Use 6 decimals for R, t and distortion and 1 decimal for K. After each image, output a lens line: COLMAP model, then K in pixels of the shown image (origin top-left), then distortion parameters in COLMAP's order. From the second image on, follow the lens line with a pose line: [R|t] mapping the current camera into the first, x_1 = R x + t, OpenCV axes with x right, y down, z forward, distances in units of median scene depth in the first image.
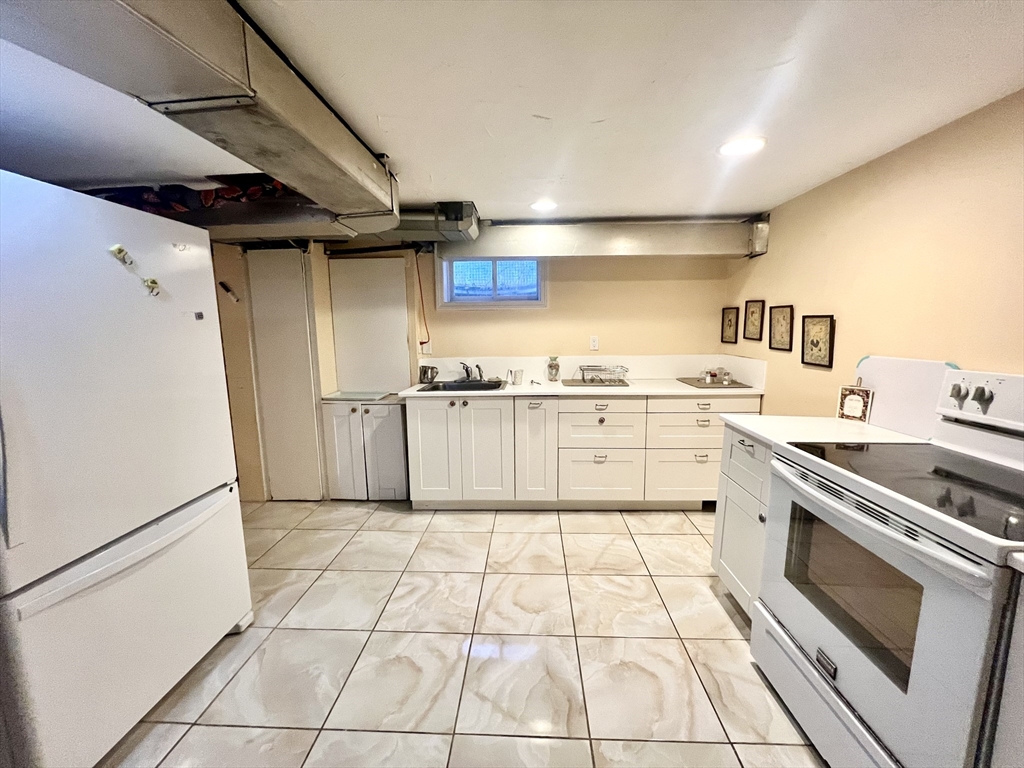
lens RADIAL K [[409.0, 0, 512.0], [0, 409.0, 385.8], [0, 0, 1]] dist [-0.003668, 0.000513]
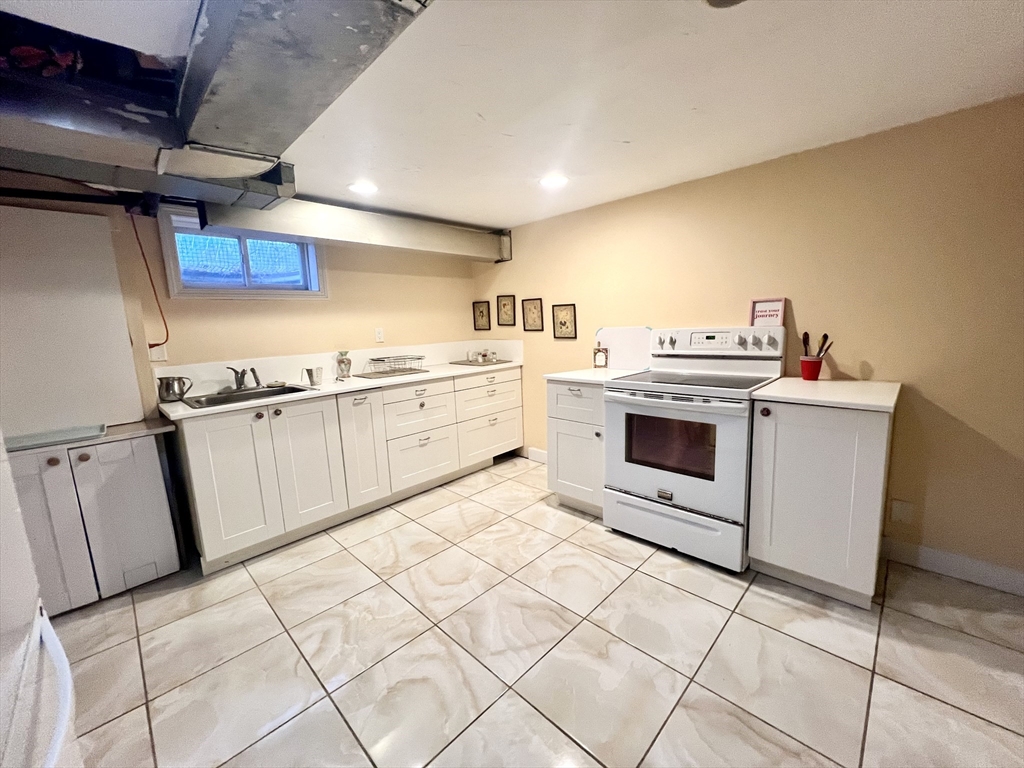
lens RADIAL K [[409.0, 0, 512.2], [0, 409.0, 385.3], [0, 0, 1]] dist [-0.003668, 0.000513]
pose [[0.668518, -0.130672, 0.732126, -0.398584], [0.139392, 0.989012, 0.049241, 0.015741], [-0.730516, 0.069134, 0.679387, 0.112097]]
